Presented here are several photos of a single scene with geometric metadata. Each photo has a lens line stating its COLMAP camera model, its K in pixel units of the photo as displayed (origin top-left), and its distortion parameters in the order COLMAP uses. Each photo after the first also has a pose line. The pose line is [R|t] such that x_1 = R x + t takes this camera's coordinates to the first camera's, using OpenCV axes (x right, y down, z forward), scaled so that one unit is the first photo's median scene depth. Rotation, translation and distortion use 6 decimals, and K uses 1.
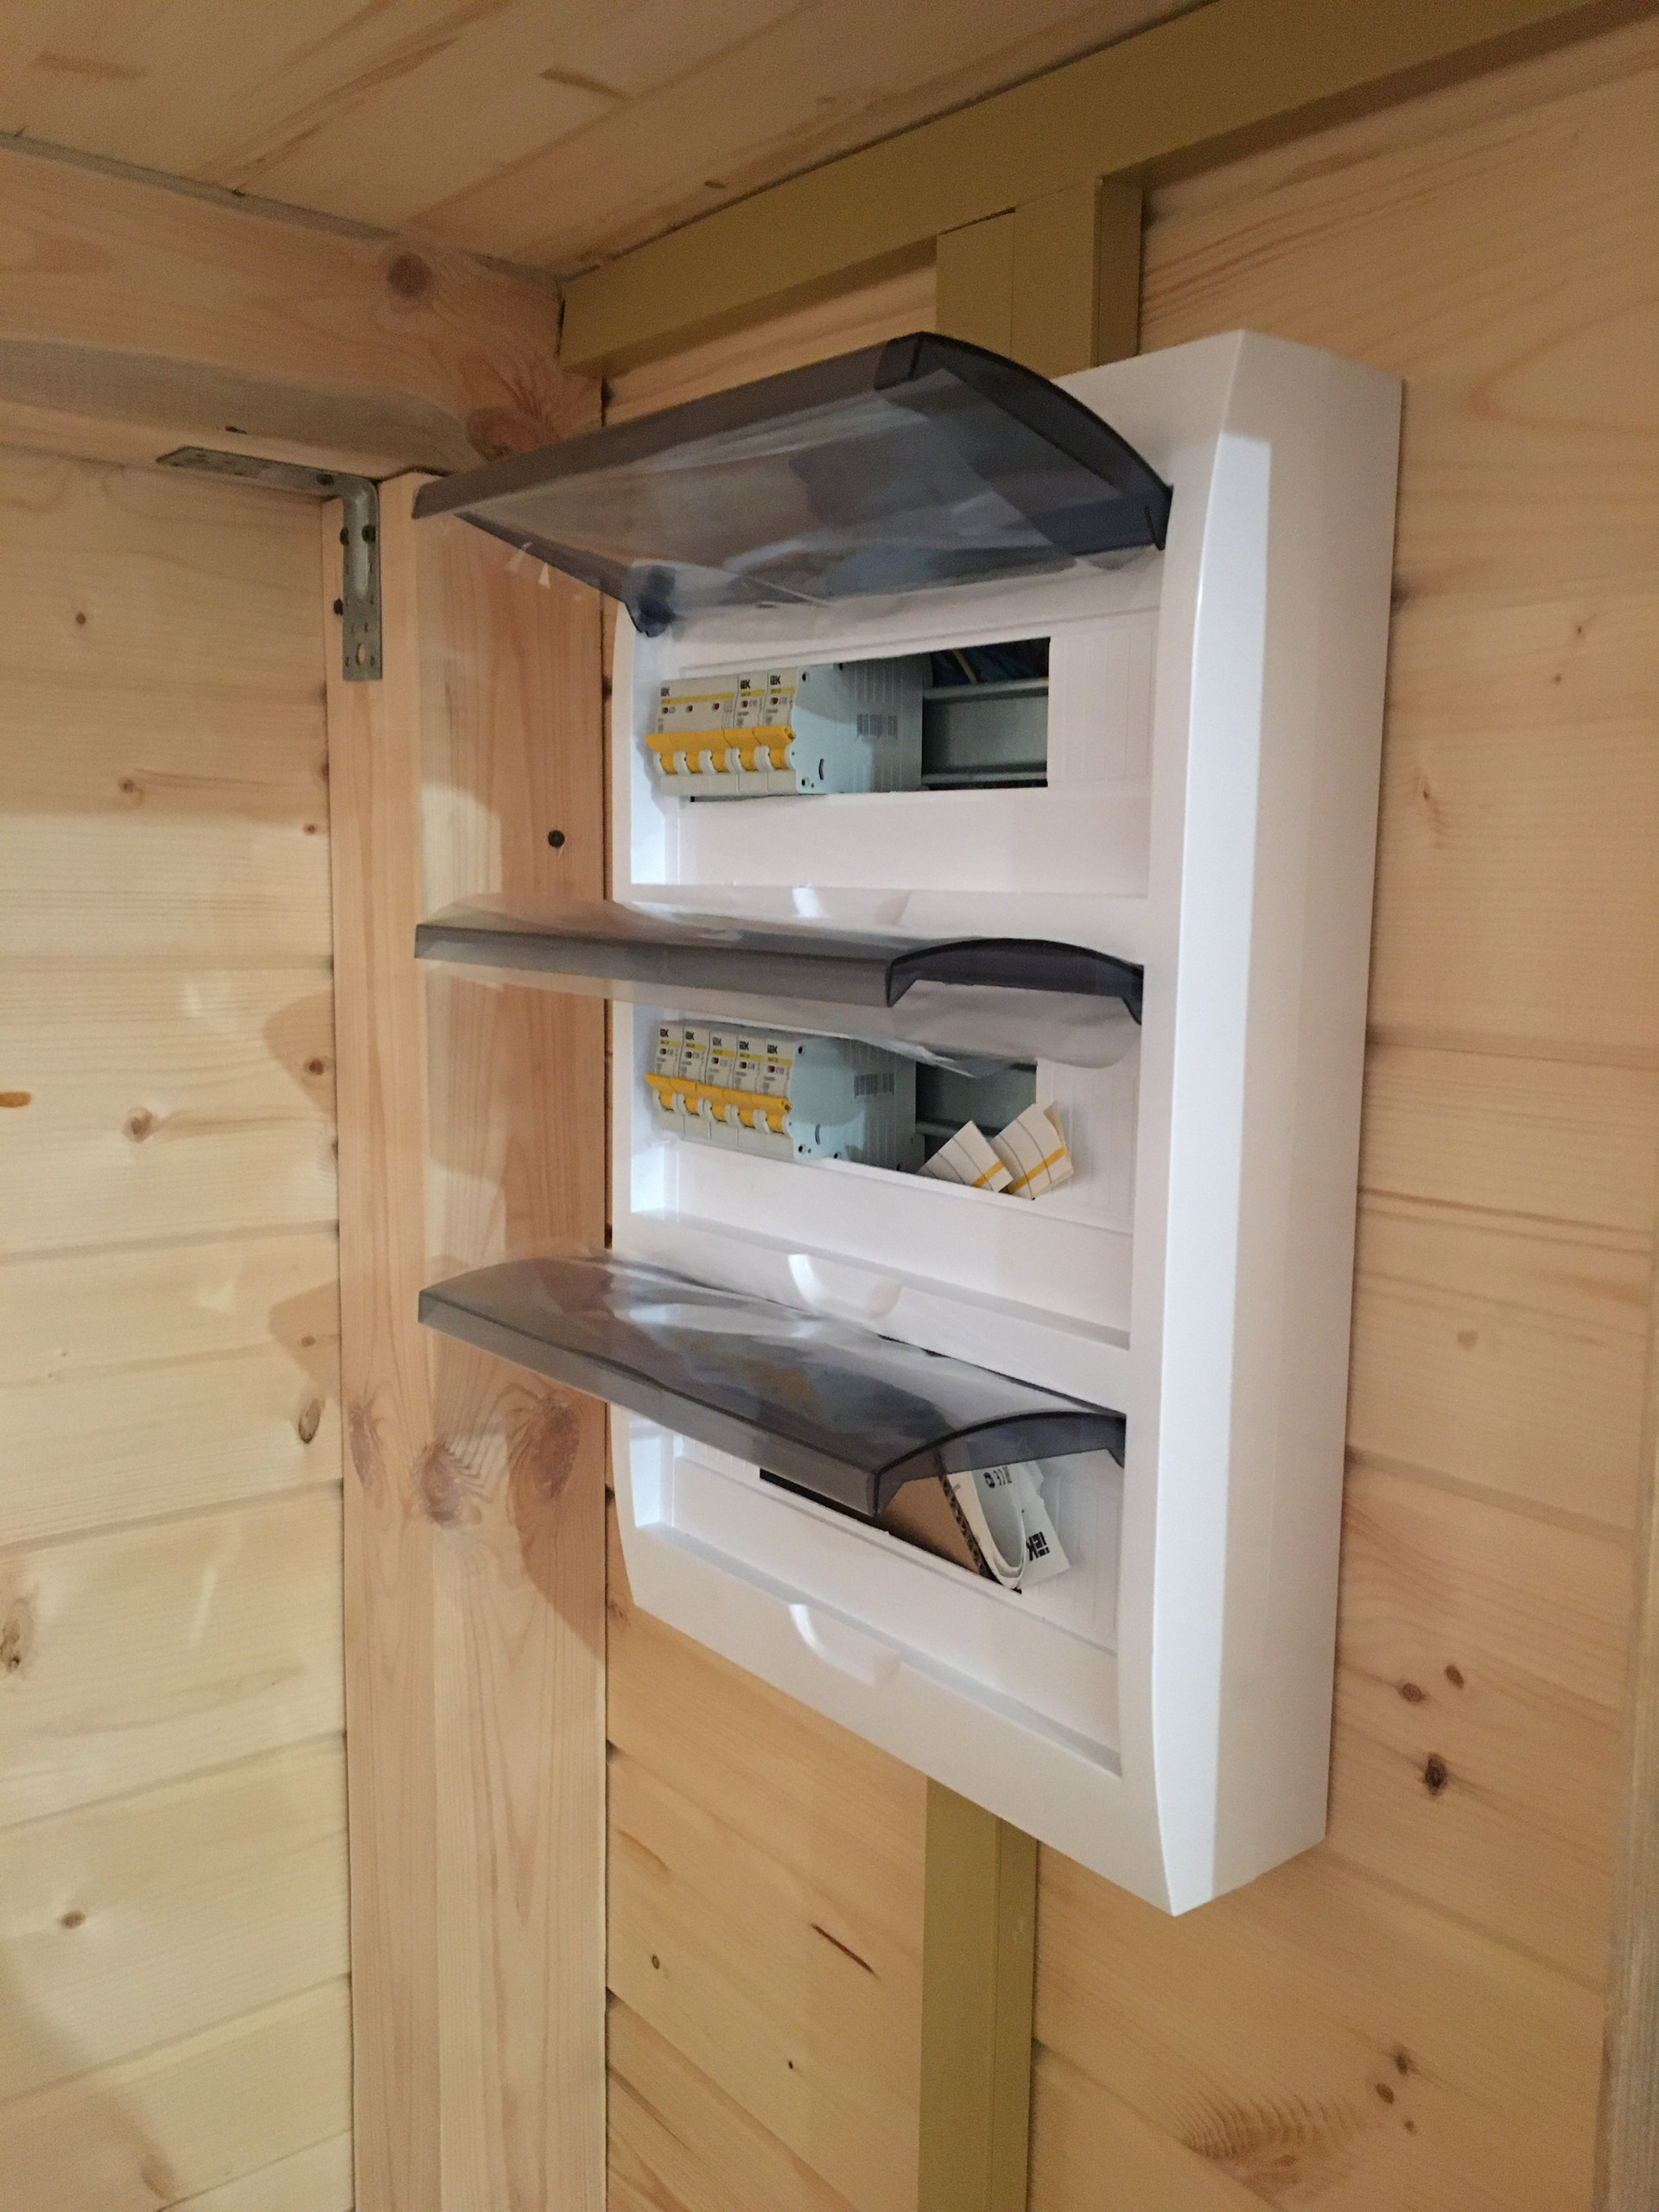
lens RADIAL K [[1855.2, 0, 829.8], [0, 1855.2, 1098.6], [0, 0, 1]] dist [0.081345, -0.105614]
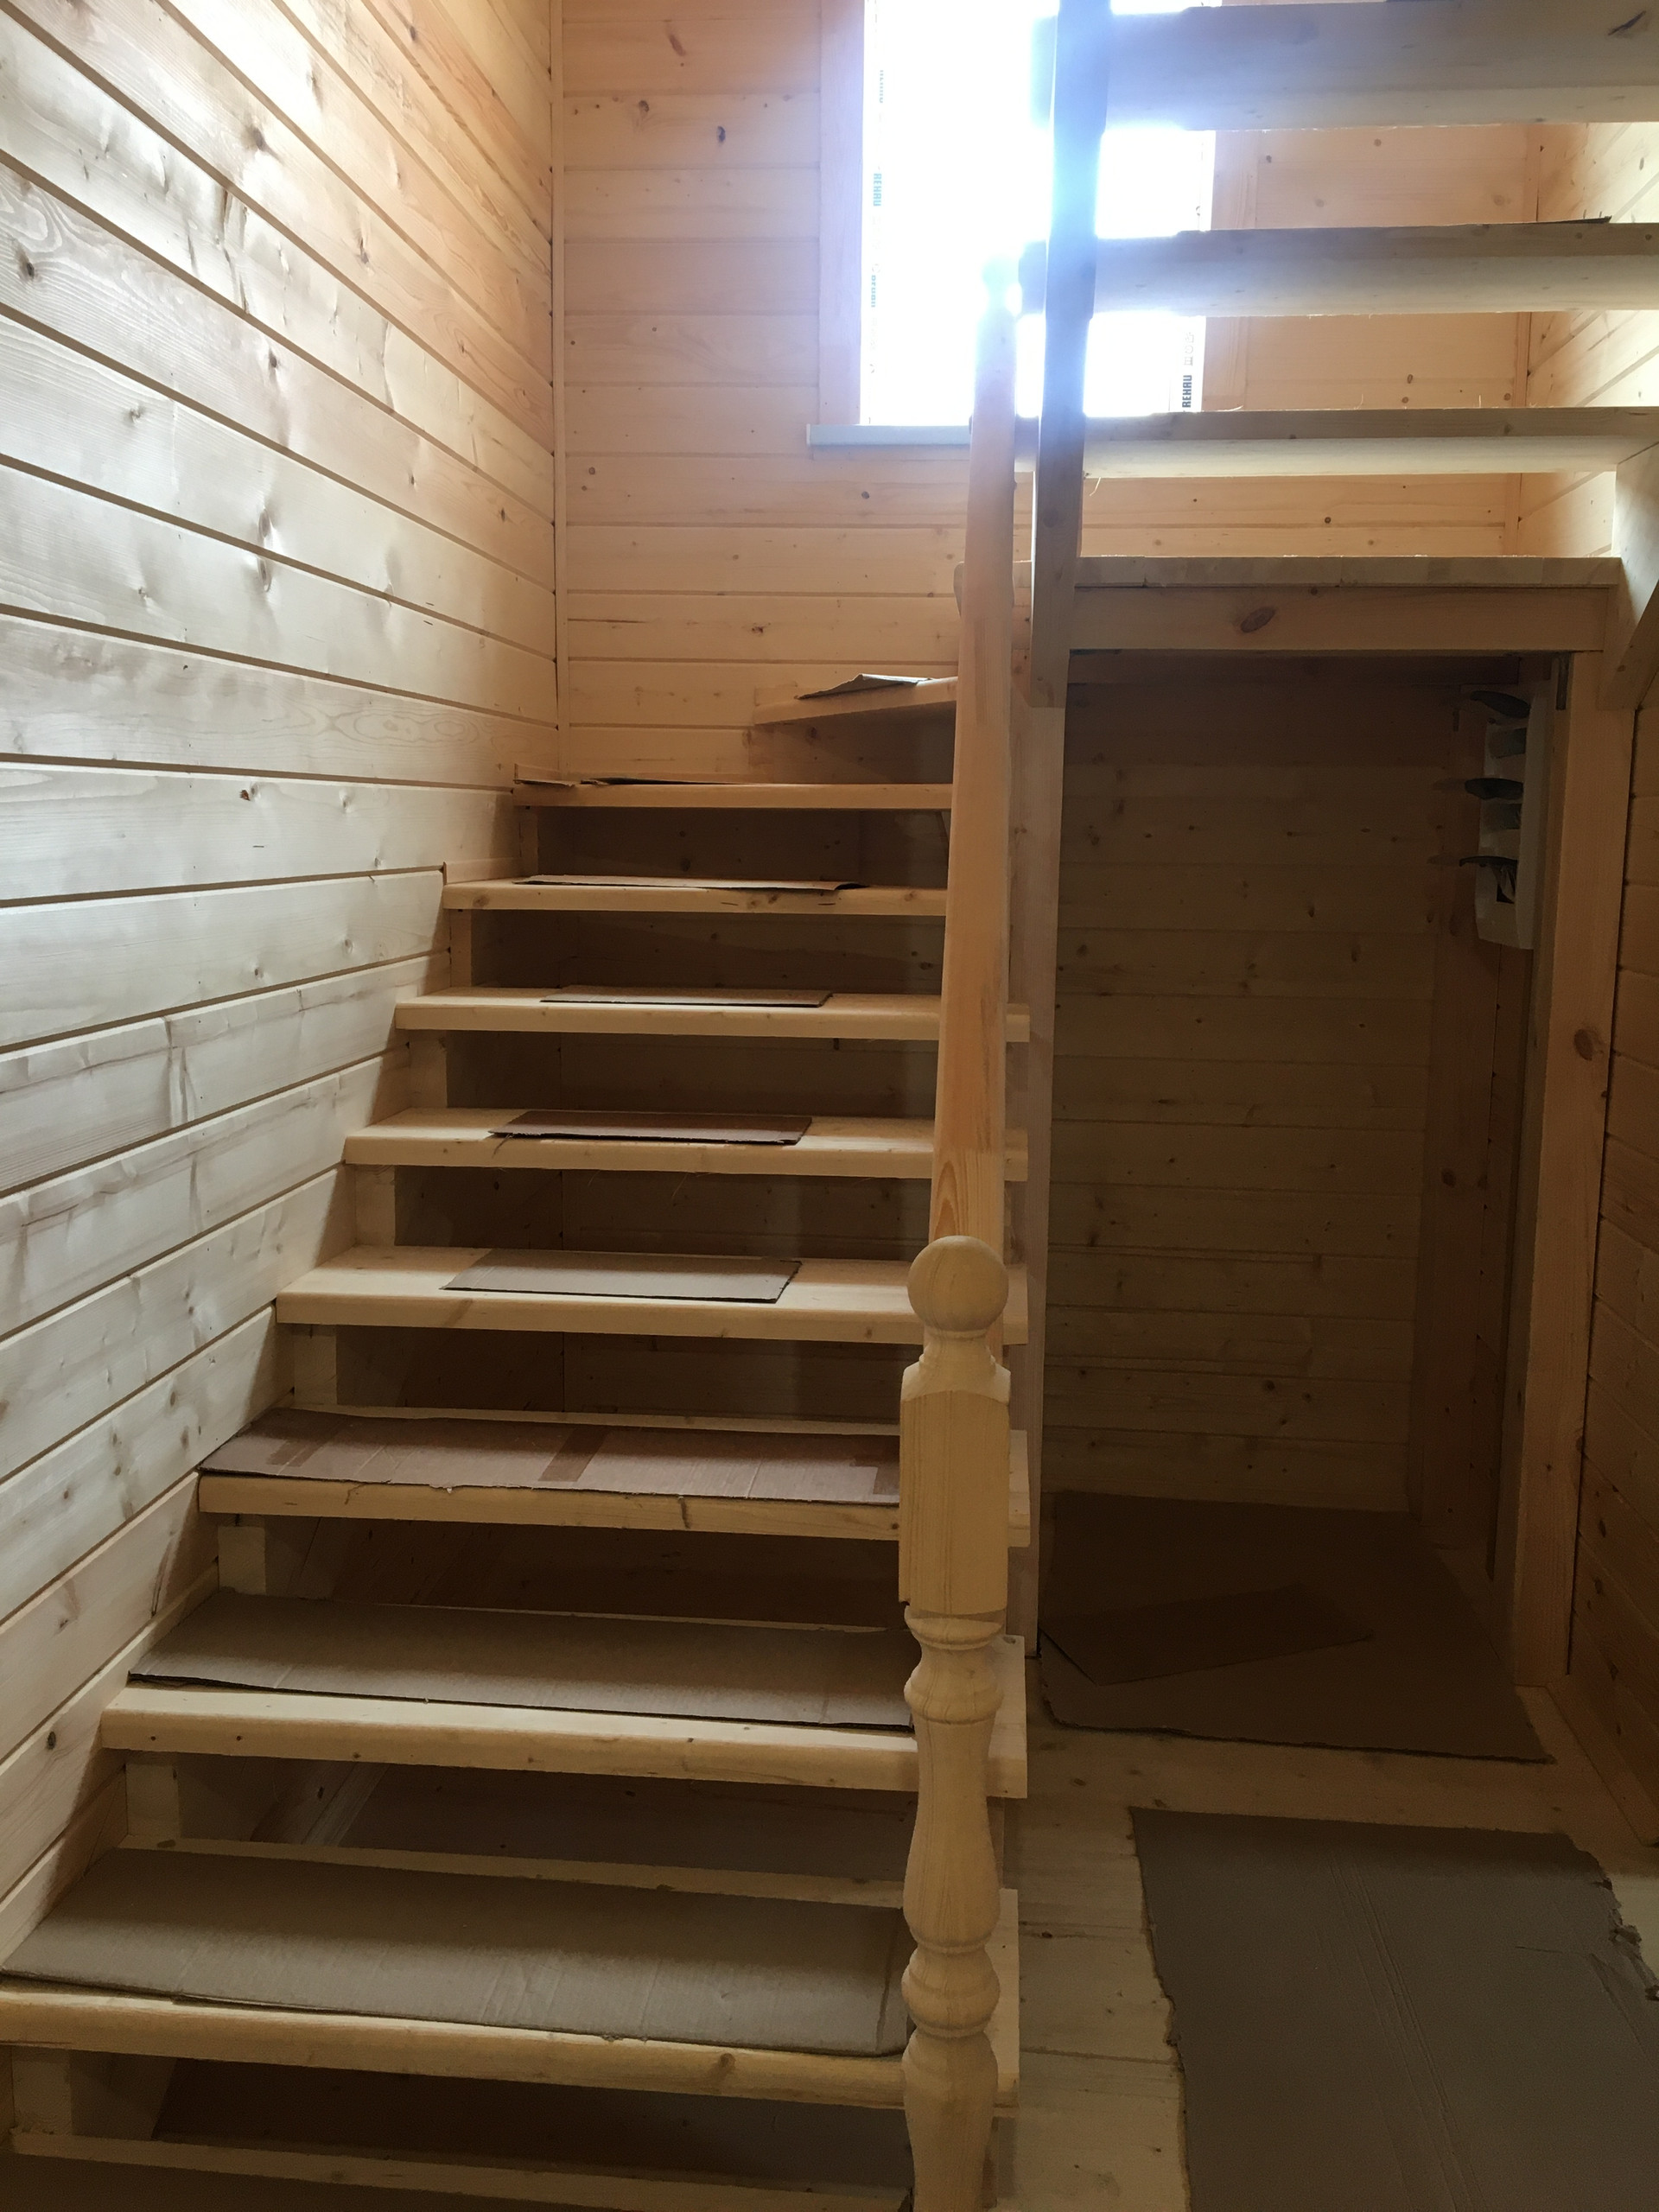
lens RADIAL K [[1855.2, 0, 829.8], [0, 1855.2, 1098.6], [0, 0, 1]] dist [0.081345, -0.105614]
pose [[0.712531, 0.095270, -0.695142, 1.760696], [-0.086310, 0.995116, 0.047913, 0.518027], [0.696312, 0.025858, 0.717274, -2.985499]]
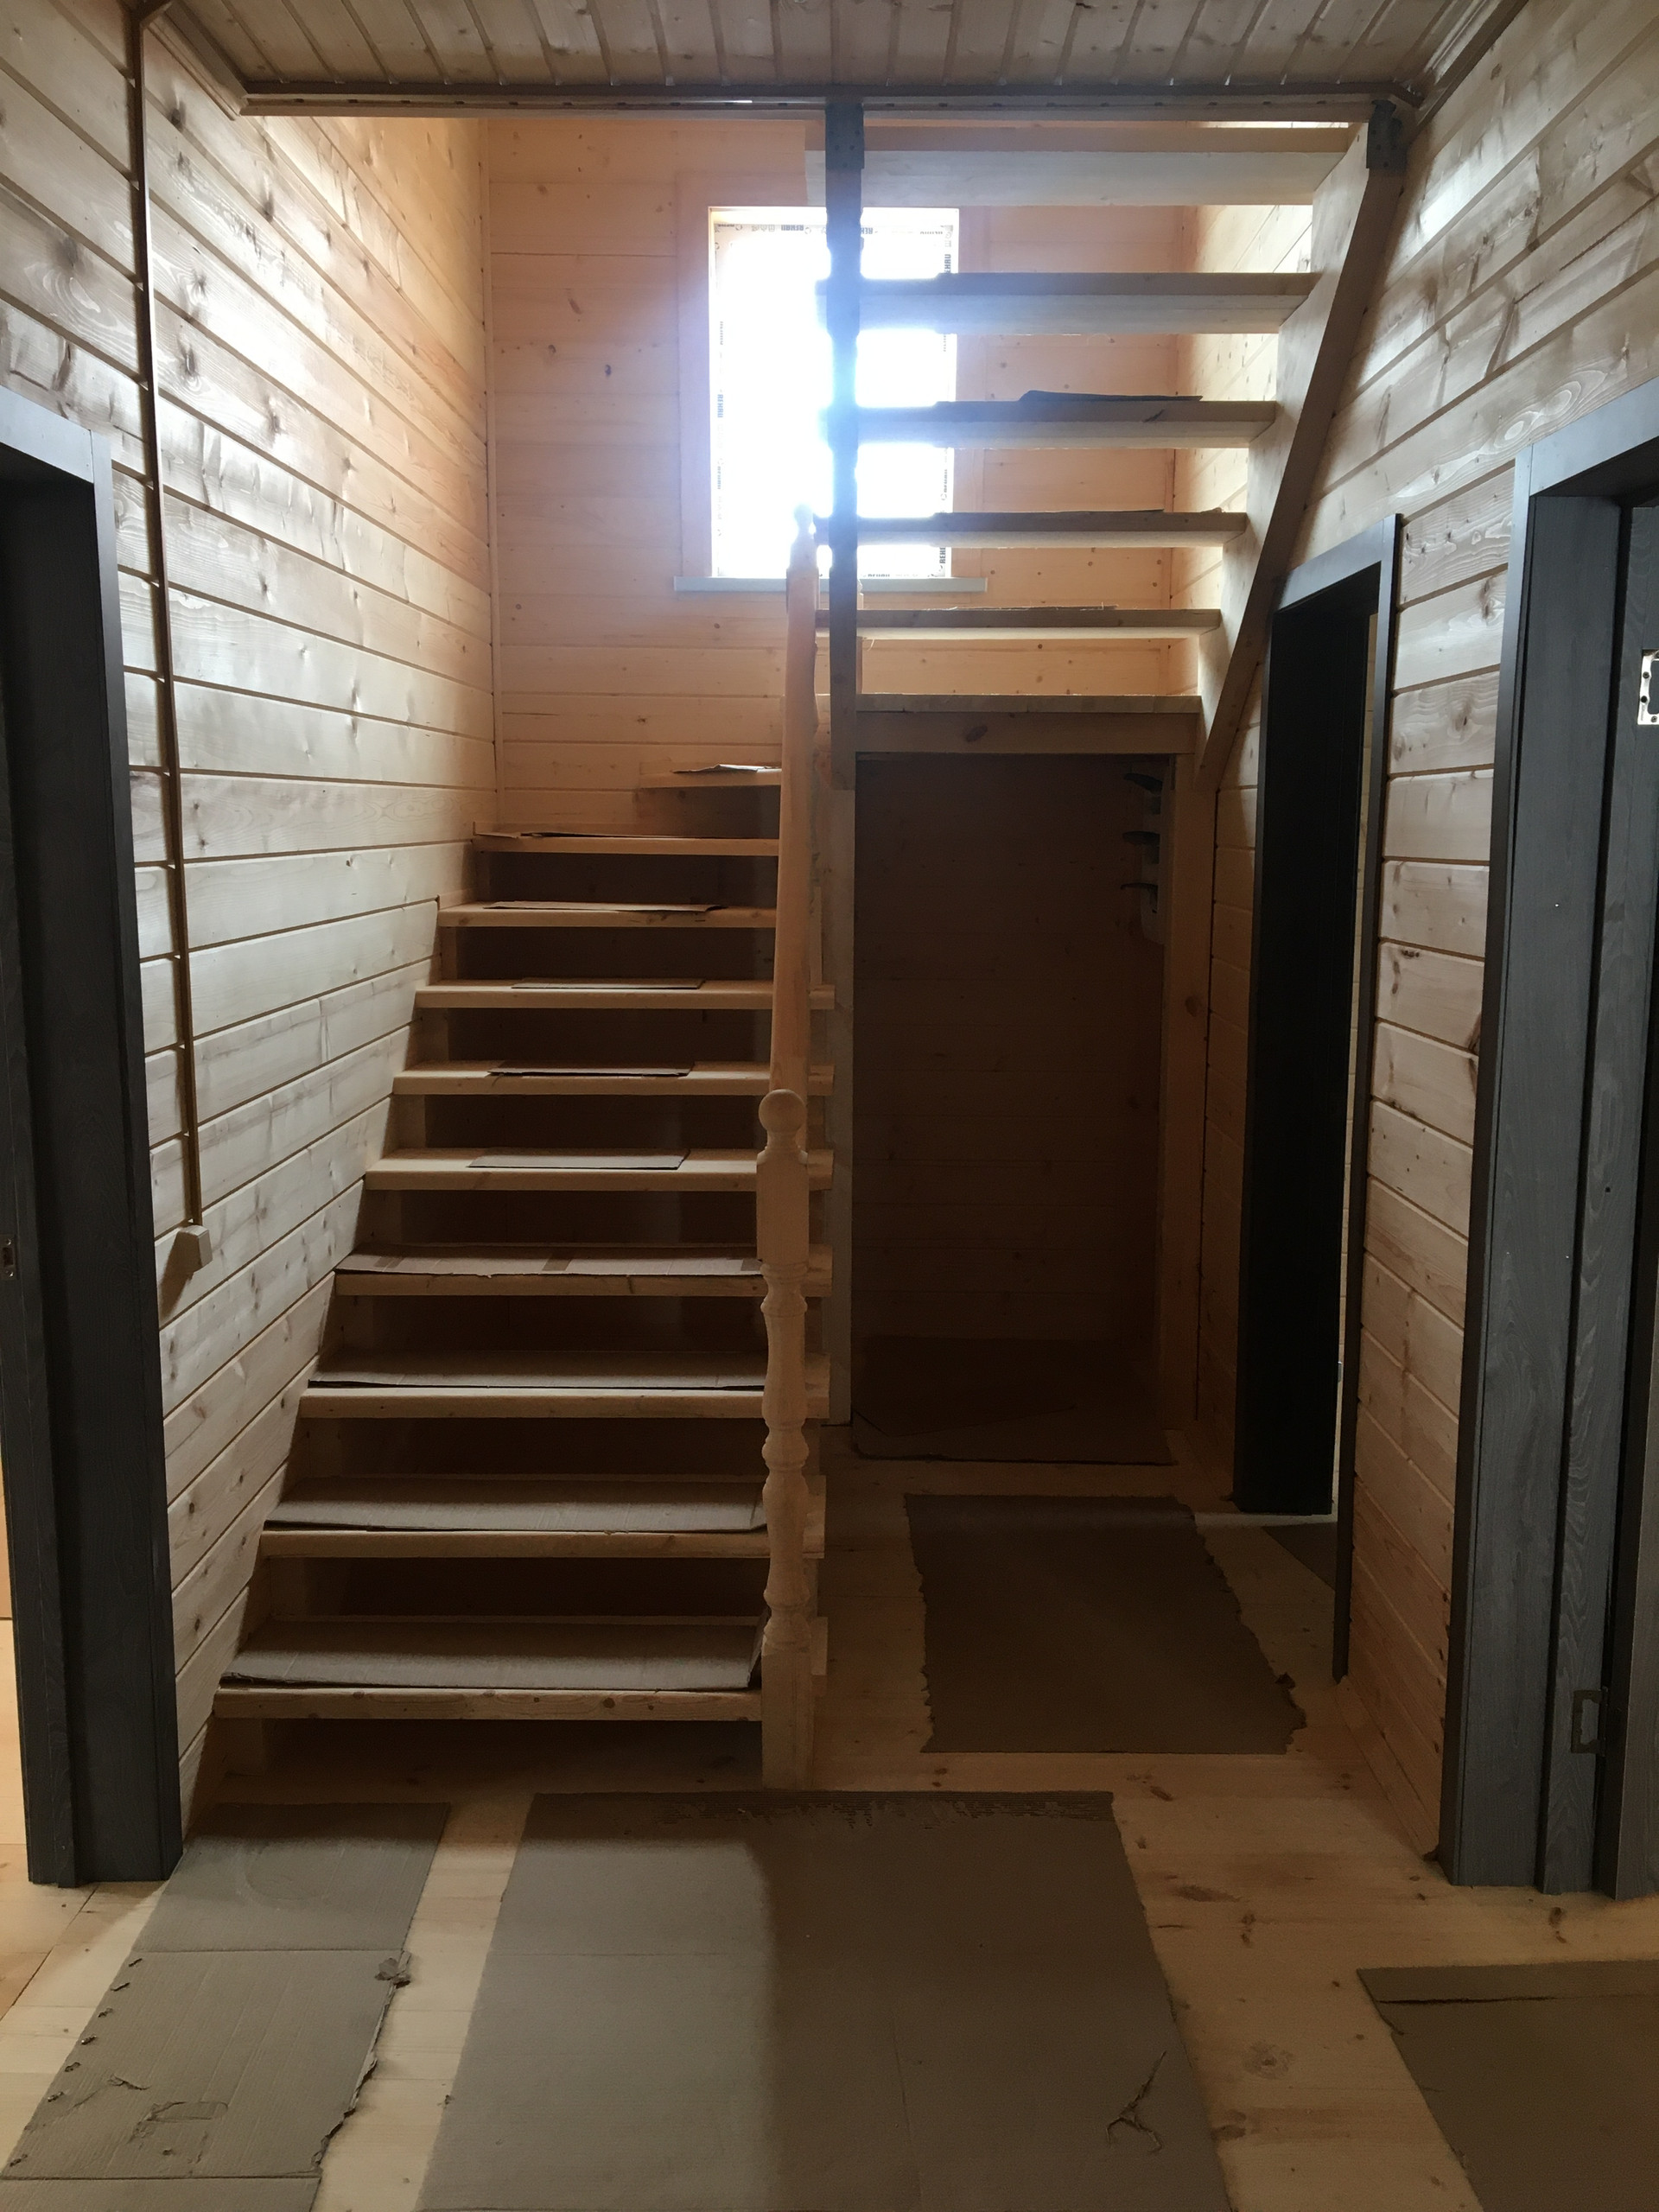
lens RADIAL K [[1855.2, 0, 829.8], [0, 1855.2, 1098.6], [0, 0, 1]] dist [0.081345, -0.105614]
pose [[0.768588, 0.082573, -0.634393, 2.930338], [-0.069826, 0.996539, 0.045114, 0.559618], [0.635922, 0.009623, 0.771693, -4.288123]]
